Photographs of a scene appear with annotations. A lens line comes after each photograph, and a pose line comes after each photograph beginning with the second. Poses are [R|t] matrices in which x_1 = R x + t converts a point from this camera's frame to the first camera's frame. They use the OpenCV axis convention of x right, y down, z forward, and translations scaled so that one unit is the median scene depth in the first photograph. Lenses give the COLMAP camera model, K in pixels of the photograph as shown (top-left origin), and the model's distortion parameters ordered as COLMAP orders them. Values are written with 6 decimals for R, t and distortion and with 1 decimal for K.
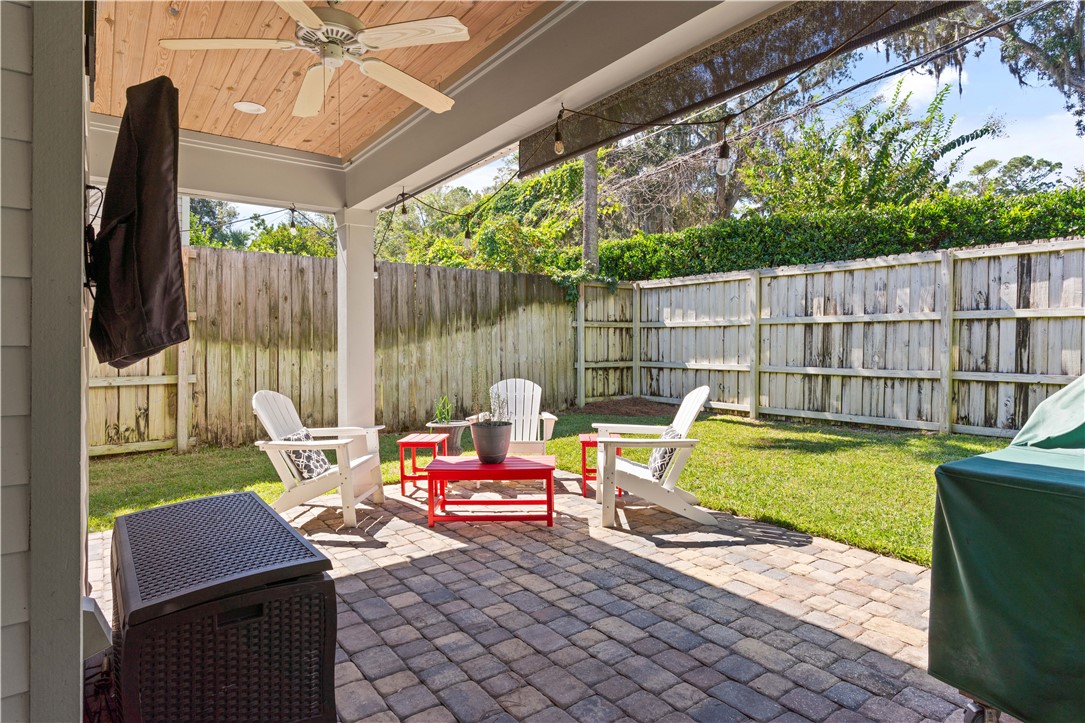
lens RADIAL K [[596.1, 0, 540.4], [0, 596.1, 356.5], [0, 0, 1]] dist [0.000966, -0.000292]
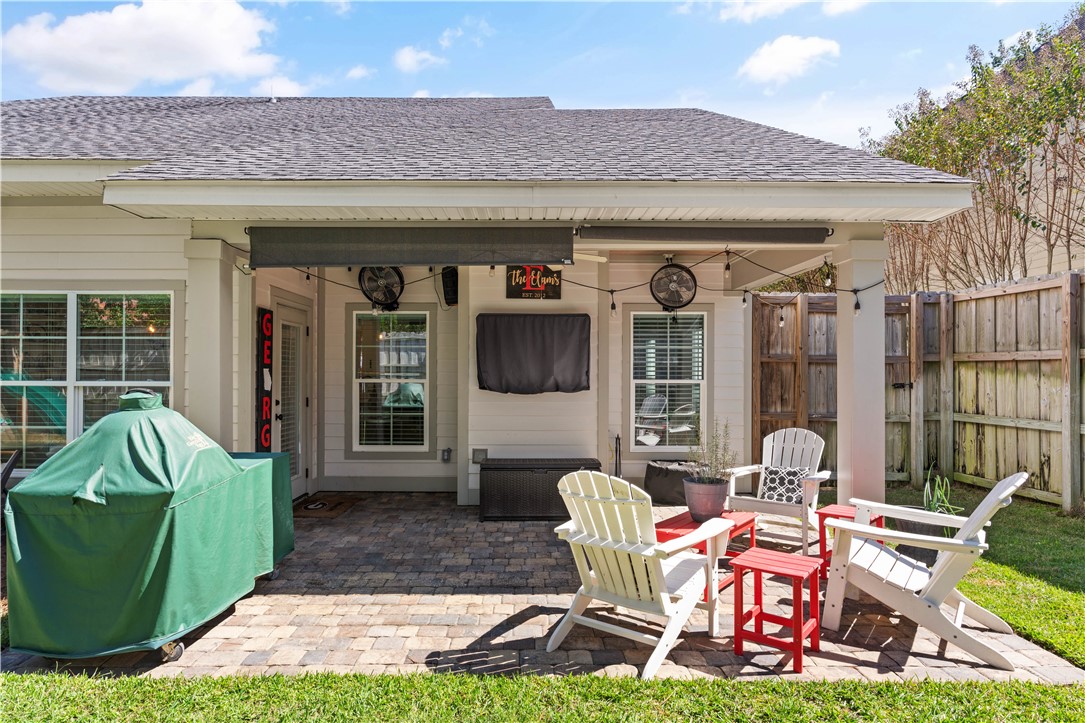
lens RADIAL K [[627.2, 0, 542.7], [0, 627.2, 363.7], [0, 0, 1]] dist [0.003874, 0.000852]
pose [[-0.582601, -0.000440, -0.812758, 1.065865], [-0.014257, 0.999852, 0.009678, -0.099597], [0.812633, 0.017226, -0.582521, 1.640754]]
